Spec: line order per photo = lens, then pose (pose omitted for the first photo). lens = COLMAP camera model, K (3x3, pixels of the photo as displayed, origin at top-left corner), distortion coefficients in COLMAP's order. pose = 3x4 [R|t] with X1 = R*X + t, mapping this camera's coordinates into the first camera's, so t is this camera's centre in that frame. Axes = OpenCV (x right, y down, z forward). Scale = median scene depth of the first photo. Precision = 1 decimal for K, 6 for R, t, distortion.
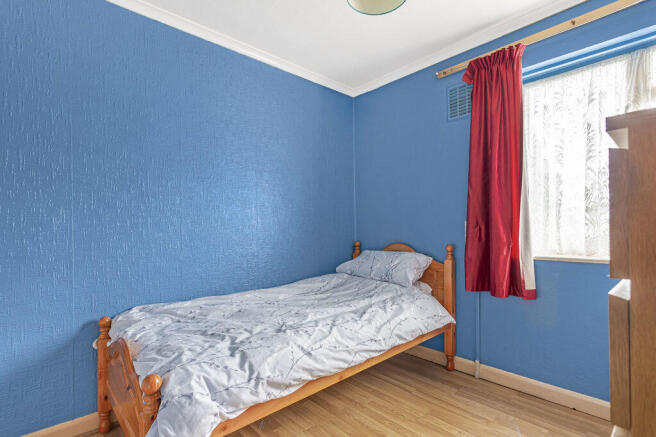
lens RADIAL K [[318.5, 0, 326.0], [0, 318.5, 224.2], [0, 0, 1]] dist [0.000430, 0.000270]
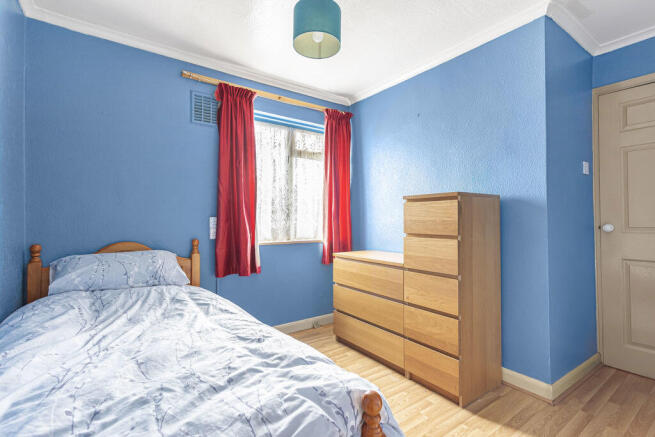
lens RADIAL K [[318.0, 0, 325.9], [0, 318.0, 217.7], [0, 0, 1]] dist [0.000430, 0.000270]
pose [[0.103559, 0.021608, 0.994389, -0.727223], [-0.007398, 0.999753, -0.020954, 0.013346], [-0.994596, -0.005187, 0.103693, 0.533165]]
